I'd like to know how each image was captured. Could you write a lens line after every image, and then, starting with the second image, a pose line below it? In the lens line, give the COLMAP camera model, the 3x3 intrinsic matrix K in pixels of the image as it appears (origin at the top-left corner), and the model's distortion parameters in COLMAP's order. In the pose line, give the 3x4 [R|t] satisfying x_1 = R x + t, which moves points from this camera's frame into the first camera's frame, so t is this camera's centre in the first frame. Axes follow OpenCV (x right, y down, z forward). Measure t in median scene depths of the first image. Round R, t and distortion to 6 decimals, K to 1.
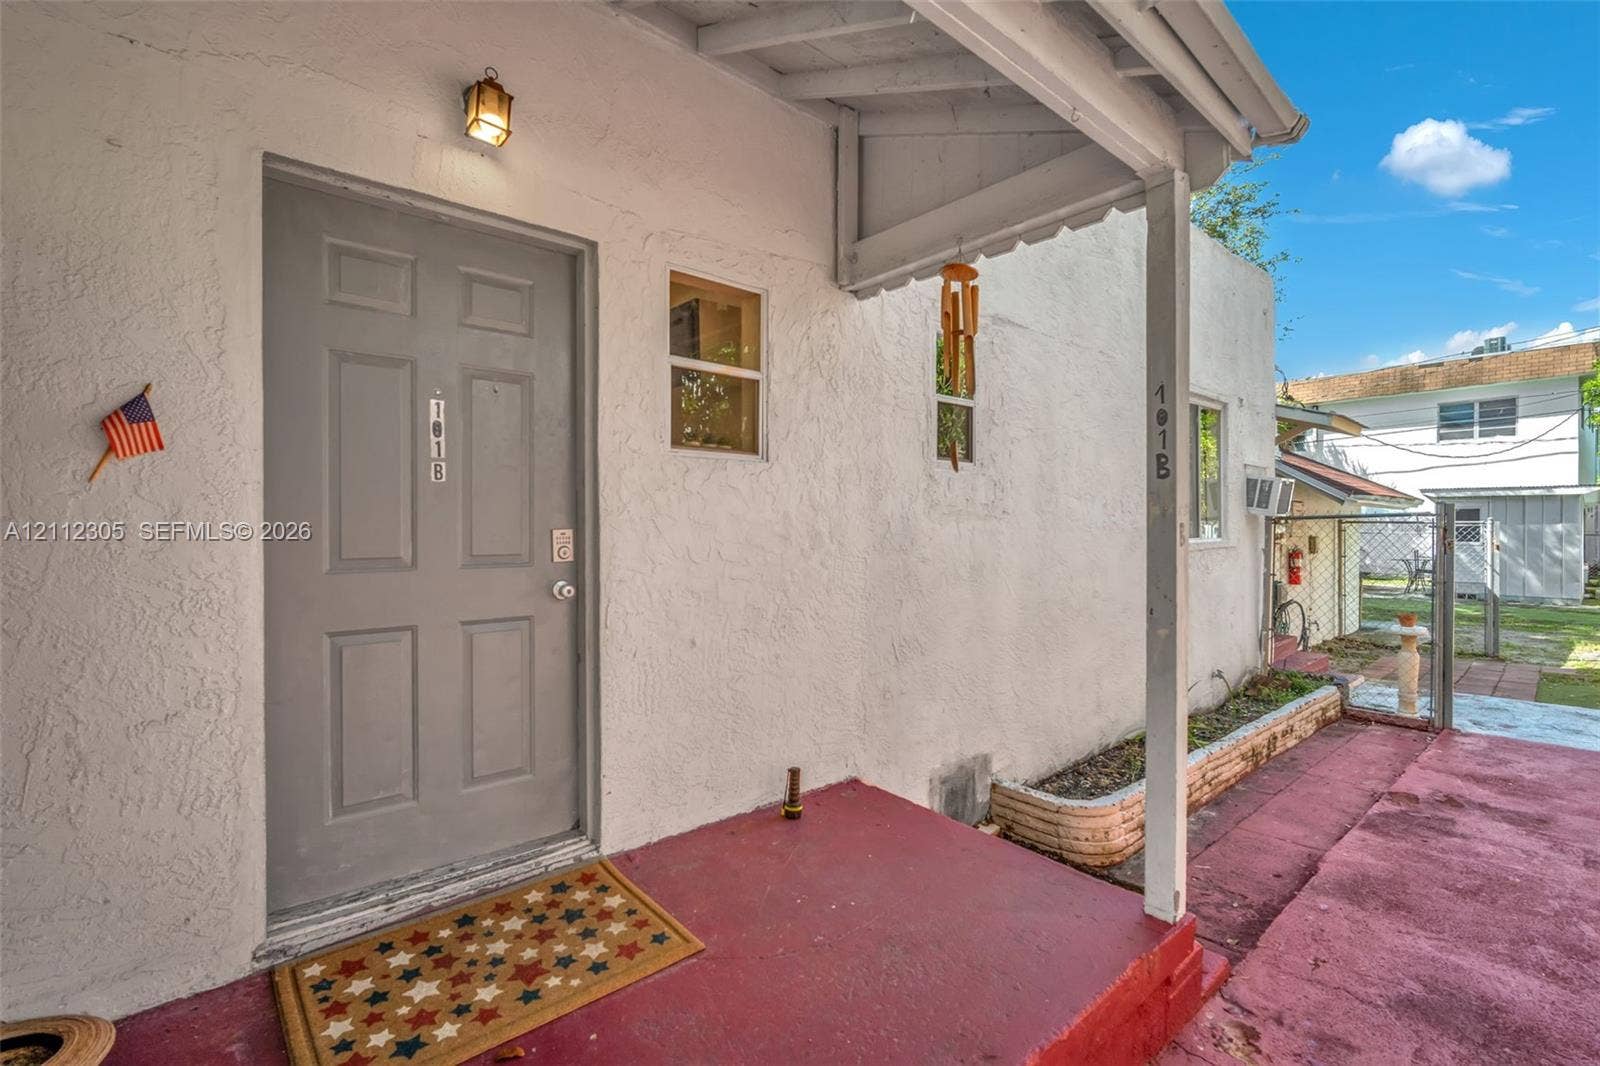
lens RADIAL K [[724.9, 0, 800.0], [0, 724.9, 533.0], [0, 0, 1]] dist [-0.003309, 0.000175]
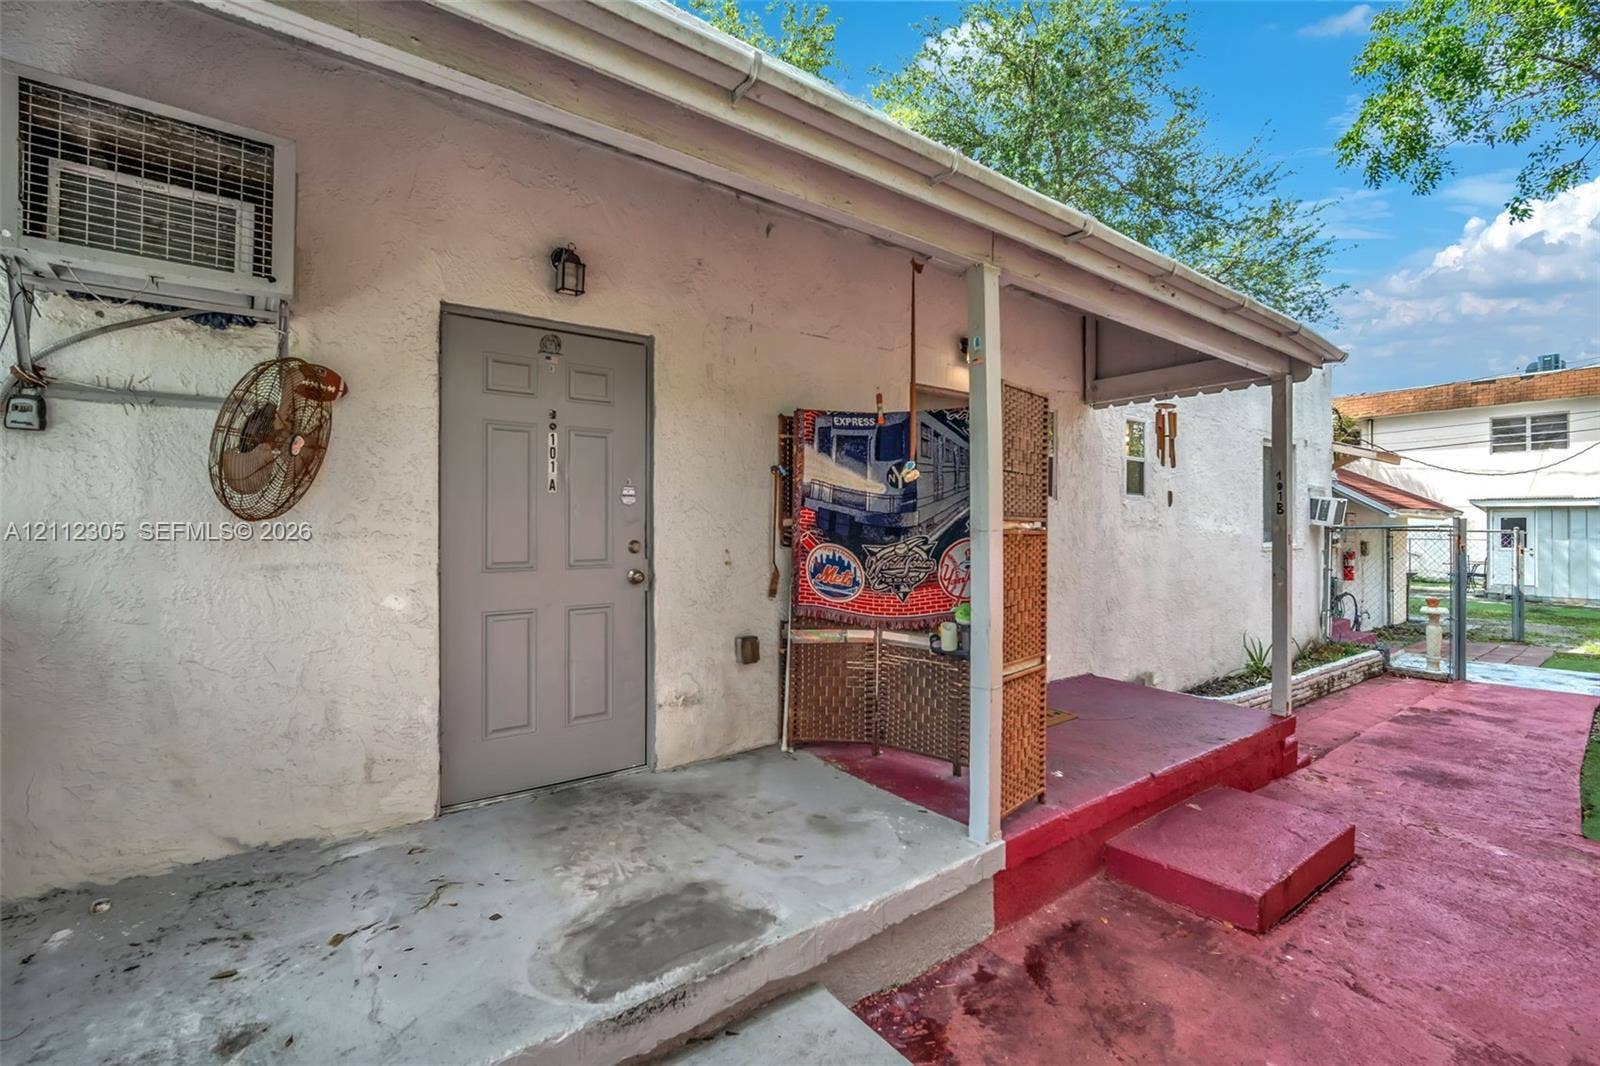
lens RADIAL K [[714.5, 0, 805.8], [0, 714.5, 526.1], [0, 0, 1]] dist [0.000005, 0.000018]
pose [[0.998545, 0.004913, -0.053699, -0.261325], [-0.005669, 0.999887, -0.013942, 0.000393], [0.053624, 0.014226, 0.998460, -0.396372]]
